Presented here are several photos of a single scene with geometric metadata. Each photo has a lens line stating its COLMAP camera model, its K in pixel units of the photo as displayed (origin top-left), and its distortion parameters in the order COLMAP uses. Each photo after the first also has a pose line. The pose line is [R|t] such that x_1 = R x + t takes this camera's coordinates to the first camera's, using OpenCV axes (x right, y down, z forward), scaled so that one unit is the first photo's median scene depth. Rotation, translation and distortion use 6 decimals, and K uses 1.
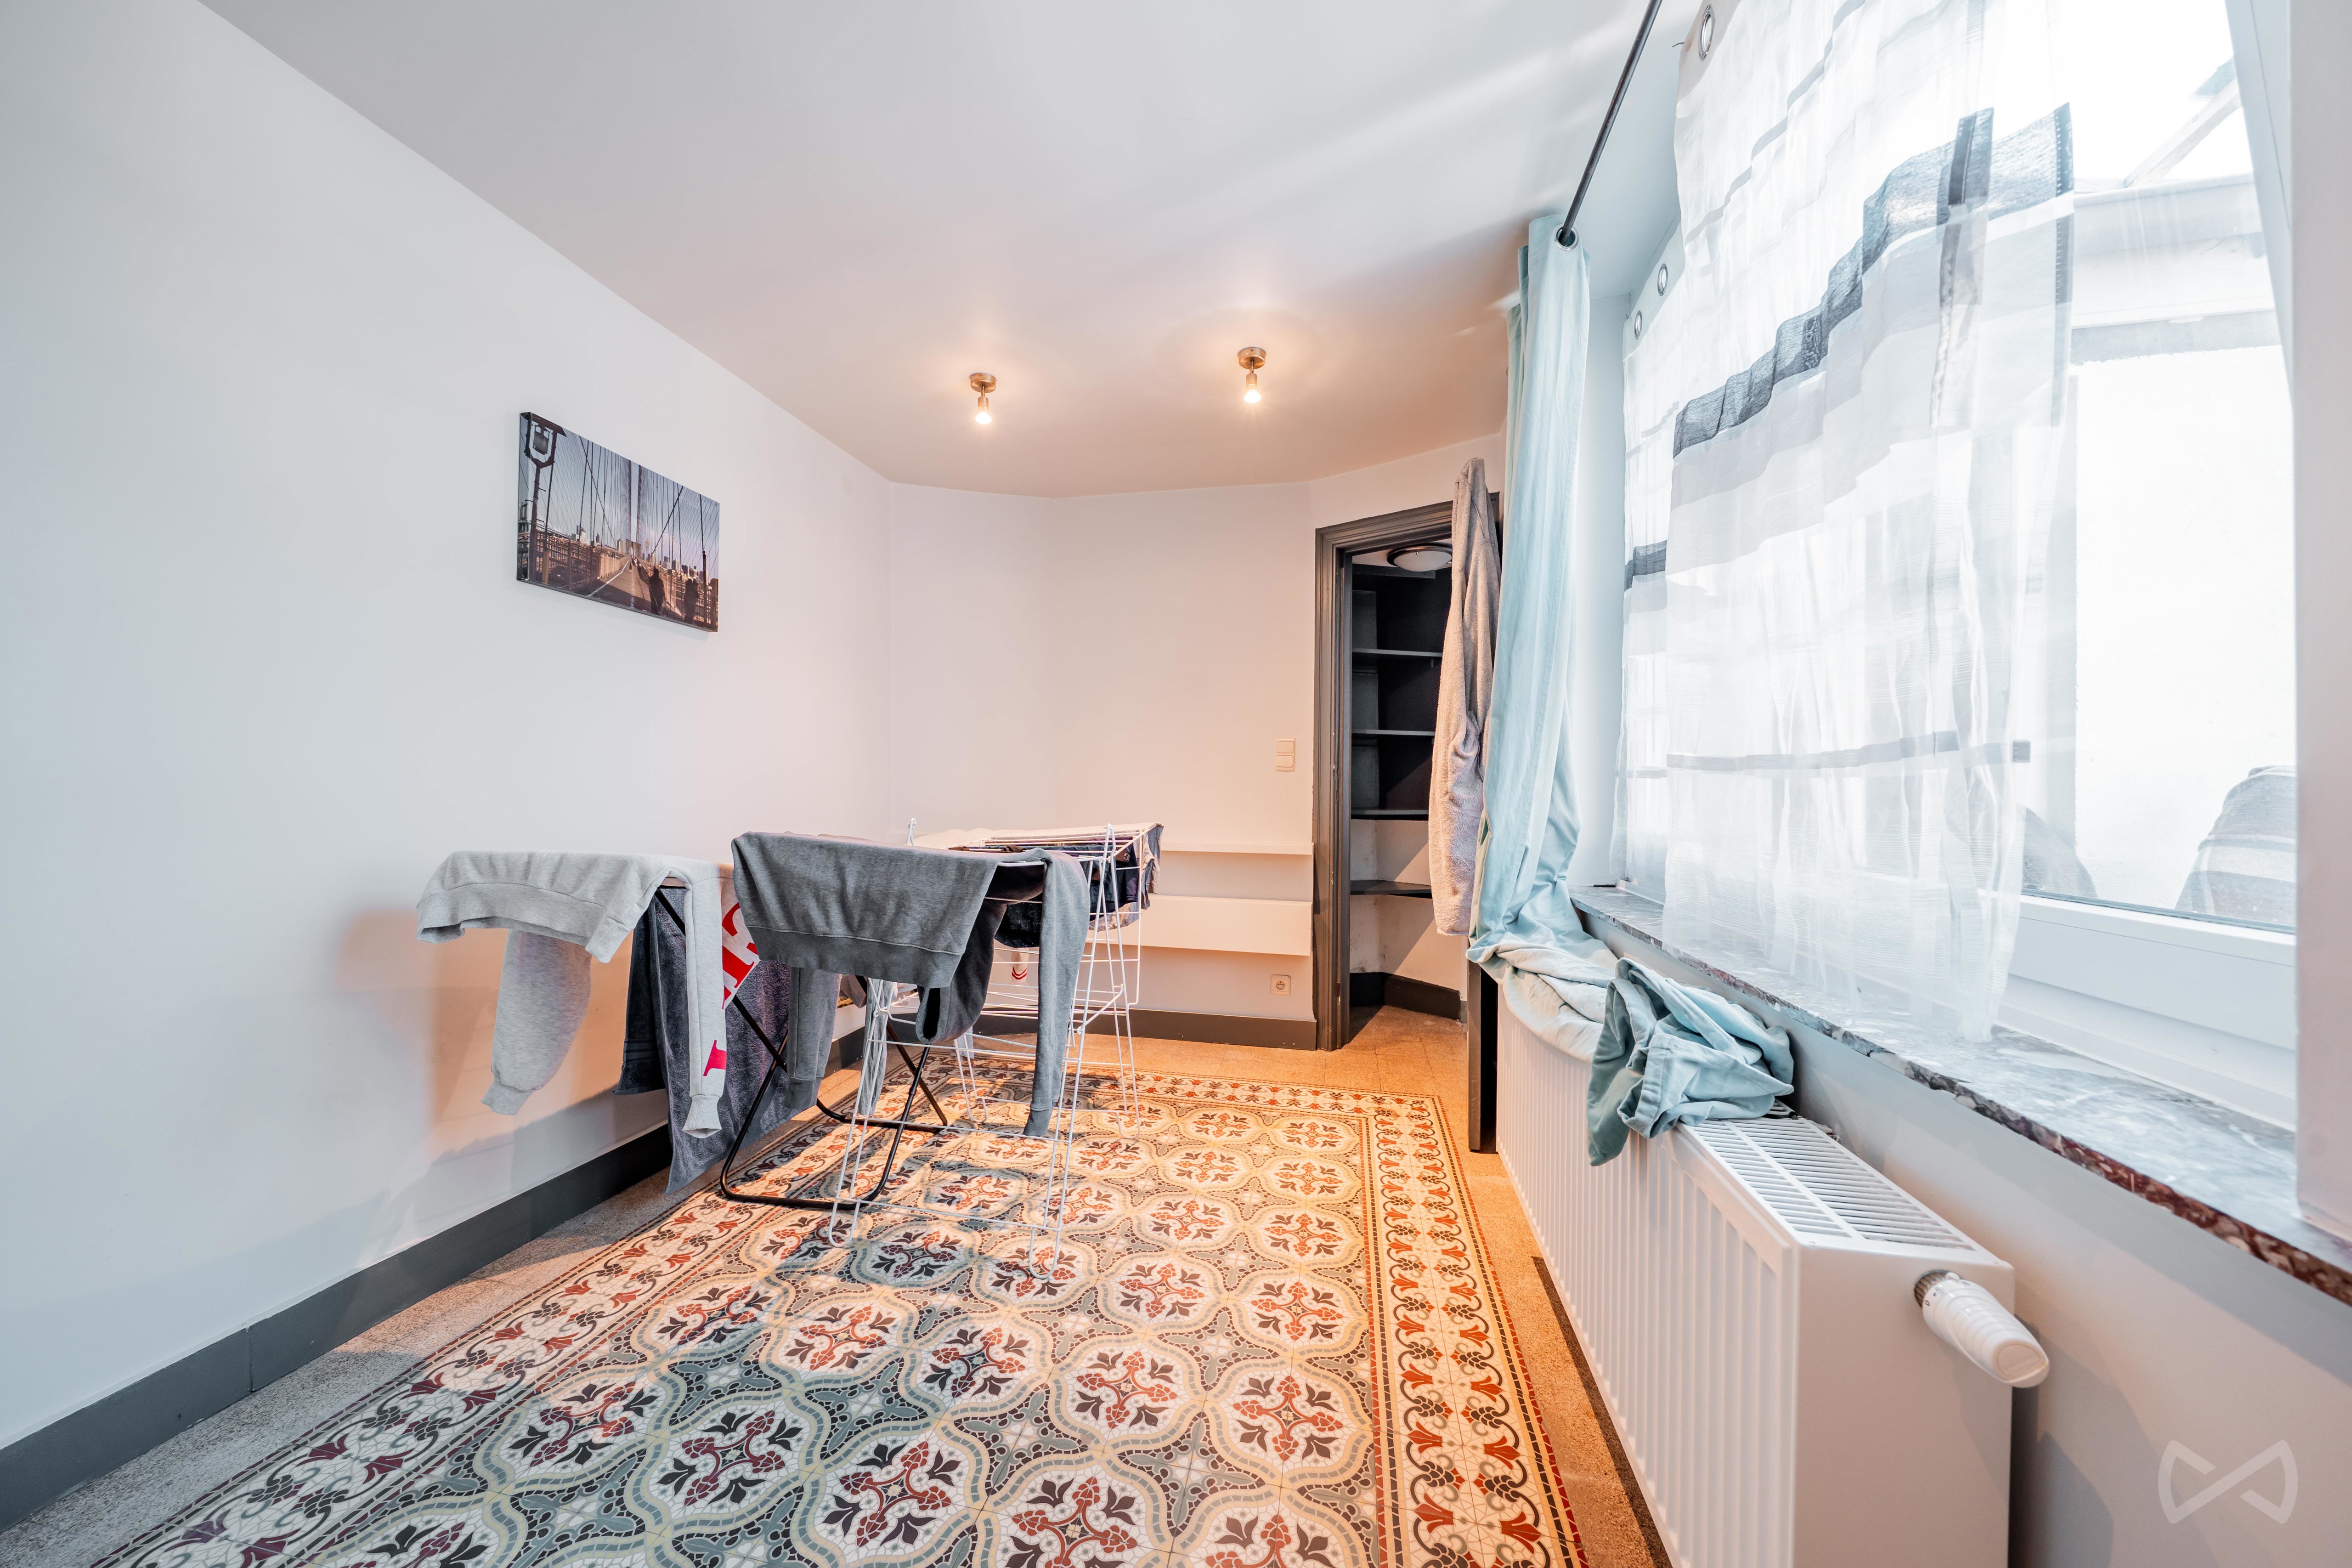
lens RADIAL K [[791.8, 0, 1171.0], [0, 791.8, 783.9], [0, 0, 1]] dist [-0.009806, 0.000032]
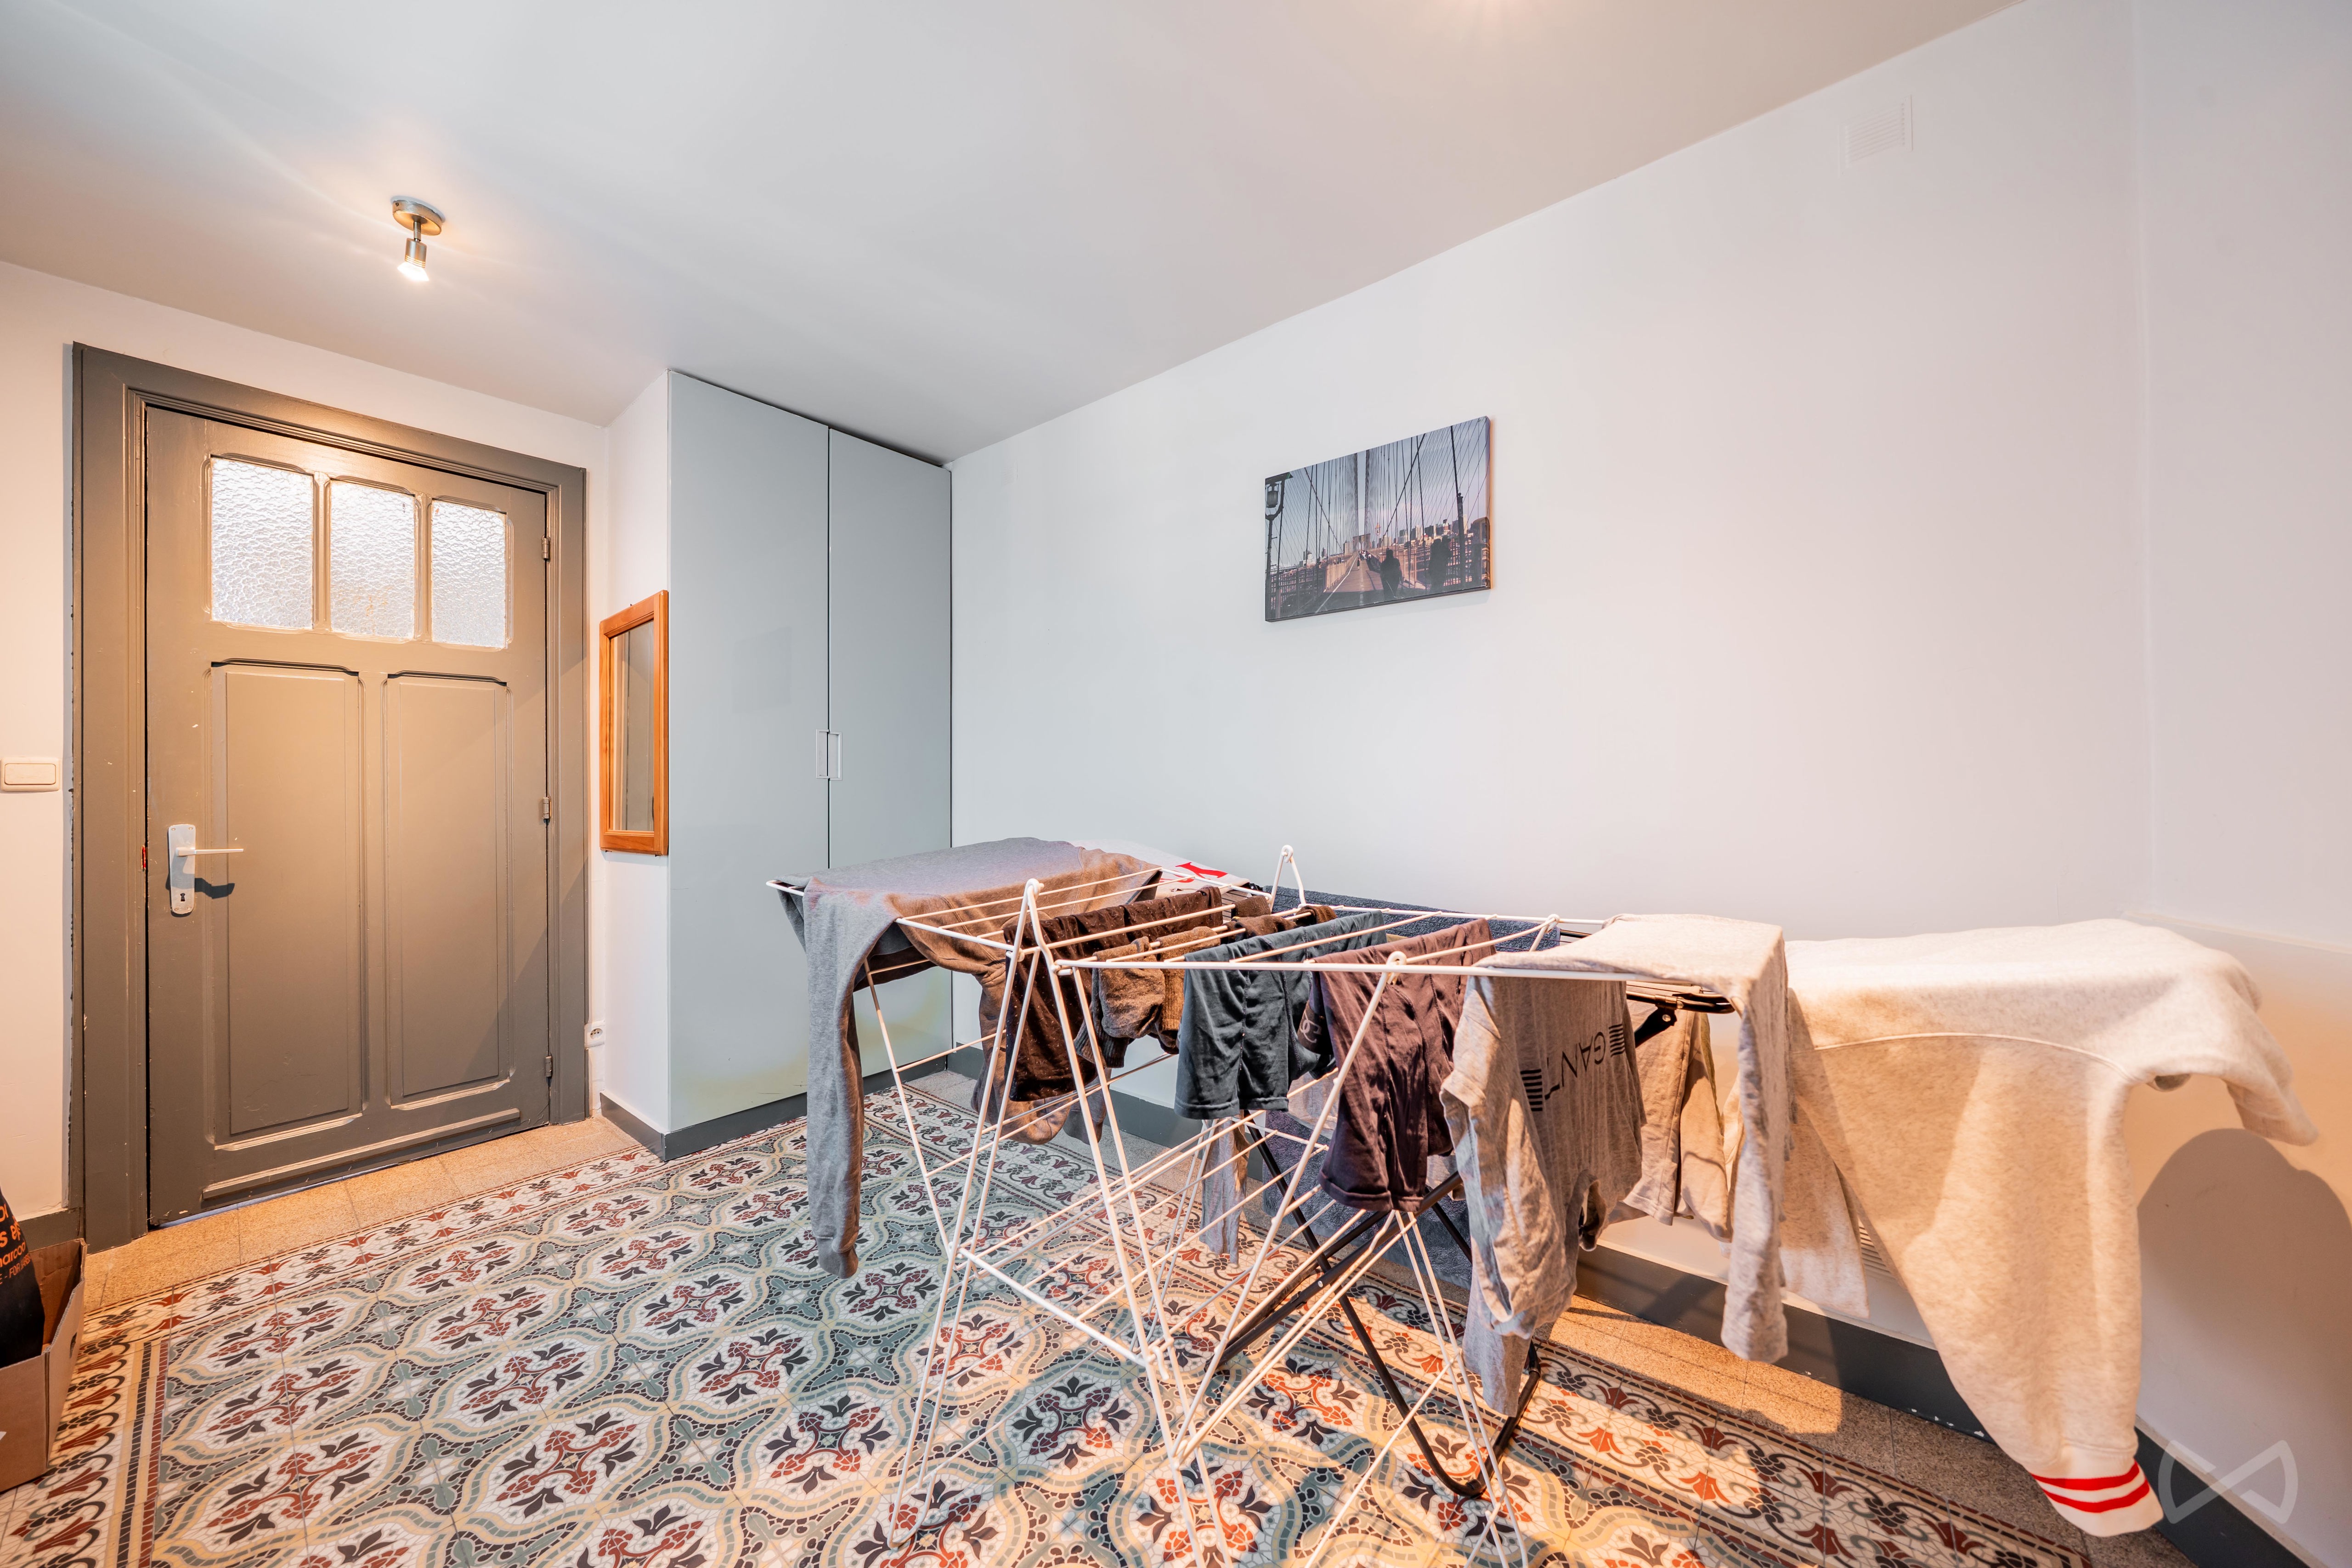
lens RADIAL K [[791.8, 0, 1171.0], [0, 791.8, 783.9], [0, 0, 1]] dist [-0.009806, 0.000032]
pose [[-0.455011, -0.011890, -0.890406, 0.277915], [0.011647, 0.999746, -0.019302, 0.006858], [0.890410, -0.019154, -0.454757, 1.293030]]
